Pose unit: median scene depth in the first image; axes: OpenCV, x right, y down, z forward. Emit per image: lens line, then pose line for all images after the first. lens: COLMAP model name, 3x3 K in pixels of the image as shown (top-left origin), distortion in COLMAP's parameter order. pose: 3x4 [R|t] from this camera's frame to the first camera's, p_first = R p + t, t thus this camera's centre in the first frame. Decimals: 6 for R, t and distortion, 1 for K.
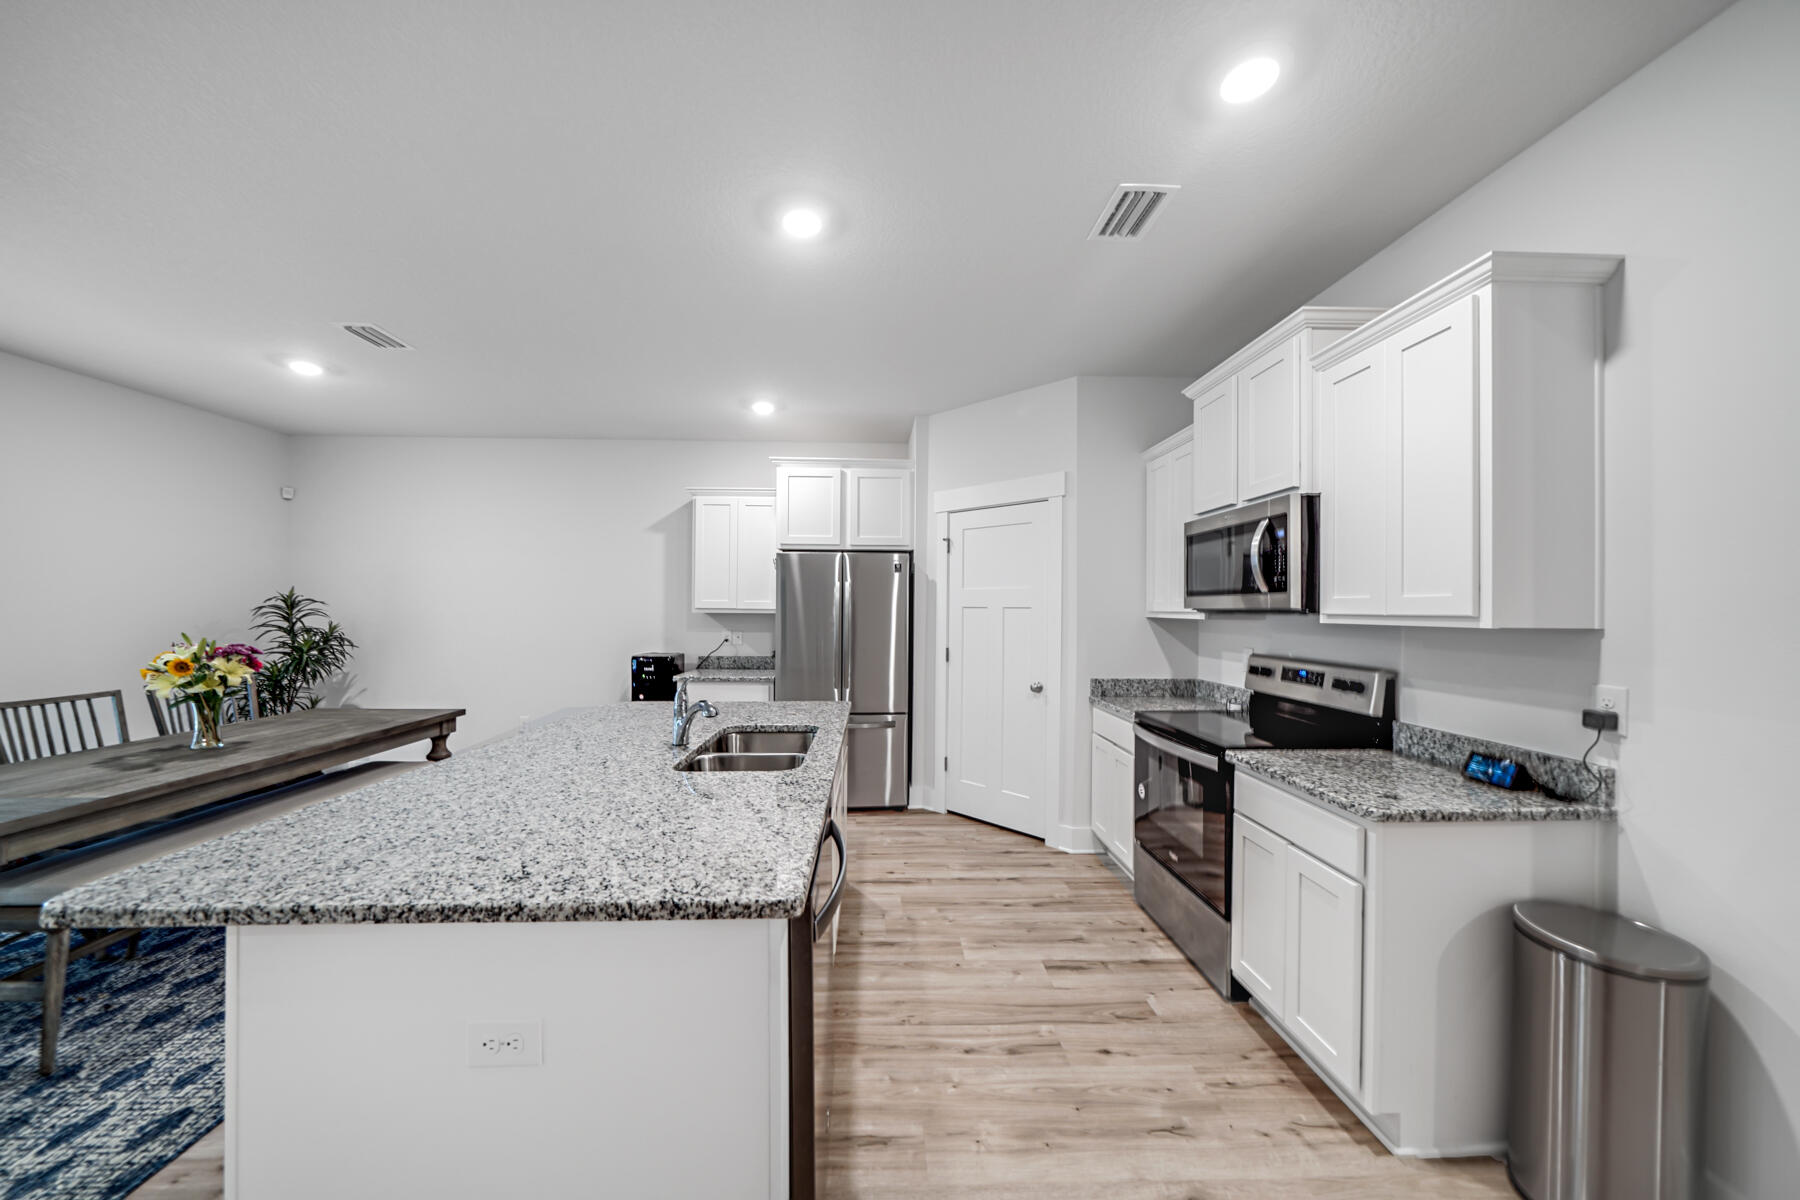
lens RADIAL K [[613.9, 0, 893.5], [0, 613.9, 603.3], [0, 0, 1]] dist [-0.004424, -0.000076]
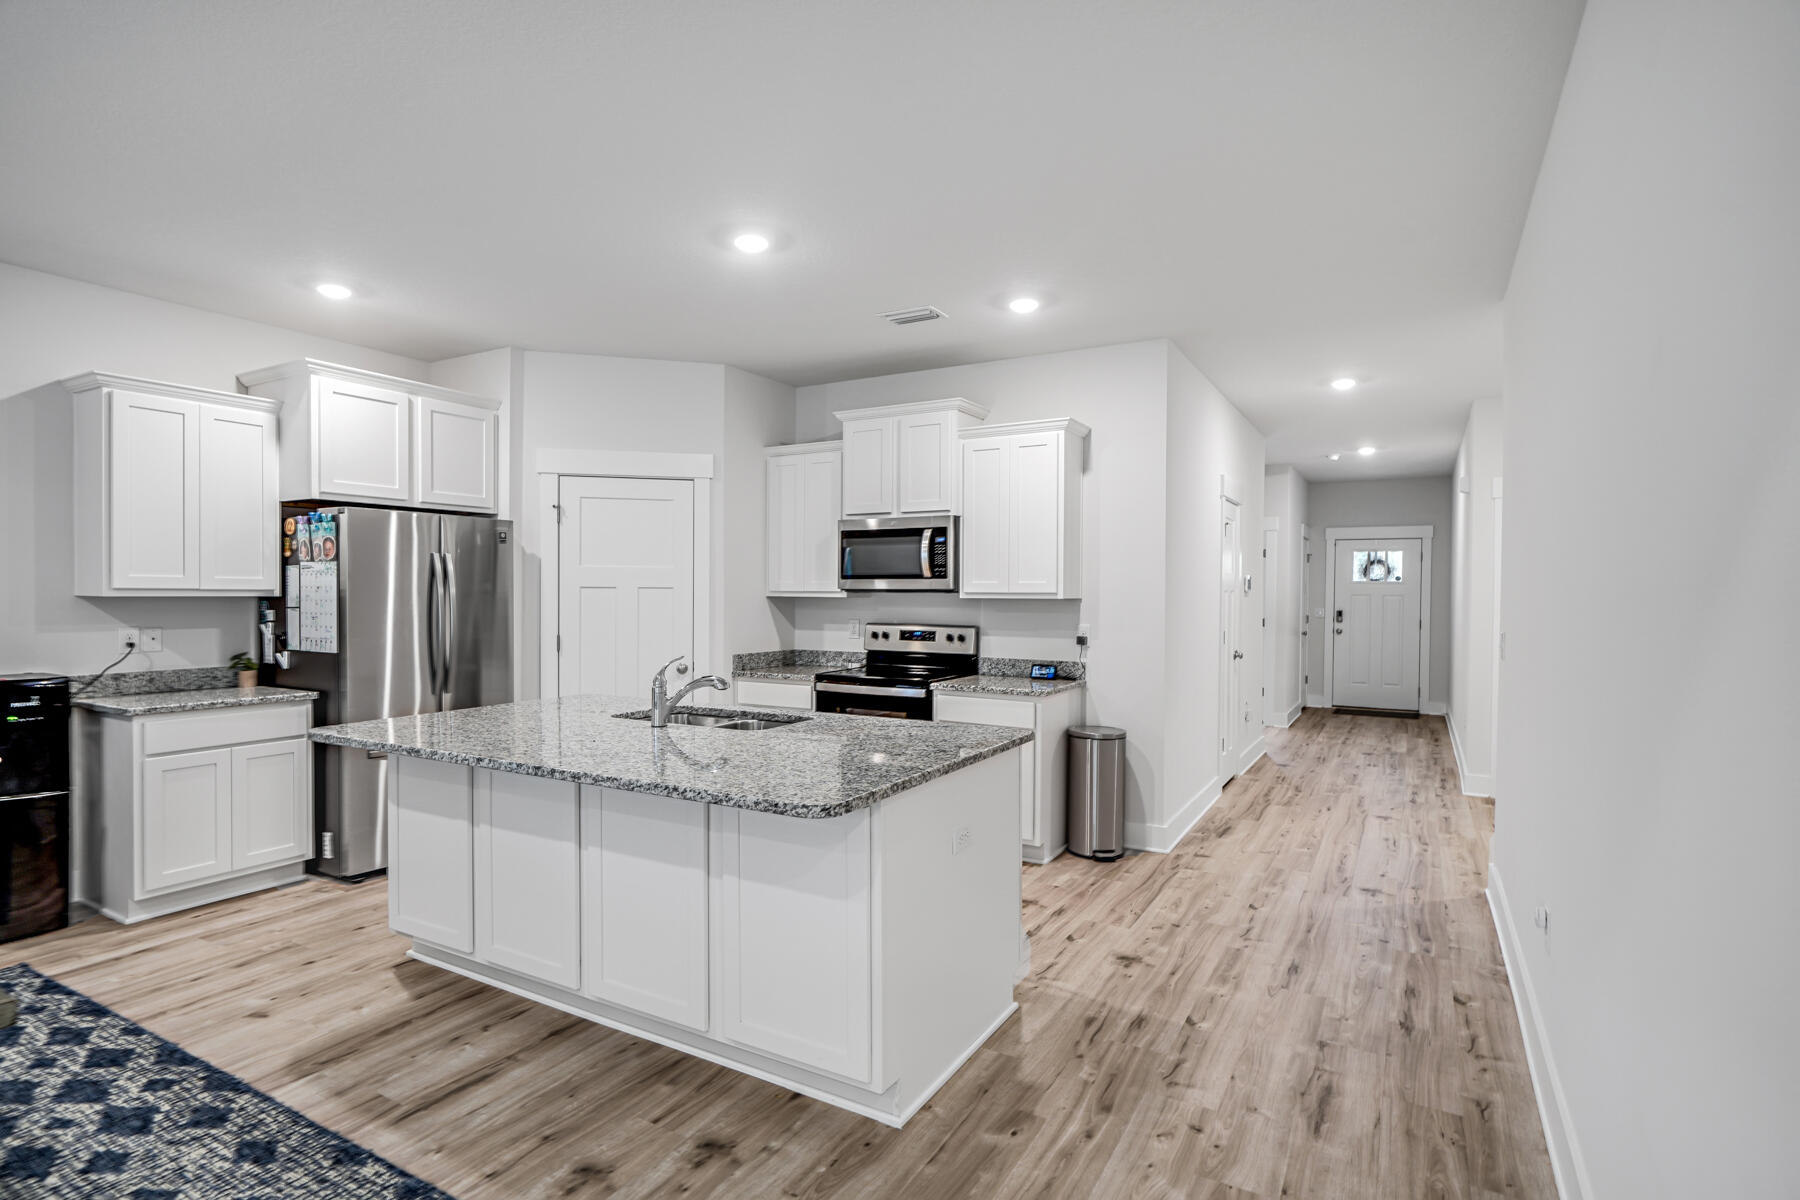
lens RADIAL K [[897.0, 0, 889.4], [0, 897.0, 603.7], [0, 0, 1]] dist [-0.002258, 0.000022]
pose [[0.535526, -0.015638, 0.844374, -1.139661], [-0.007323, 0.999705, 0.023159, -0.004592], [-0.844487, -0.018585, 0.535253, -0.076101]]
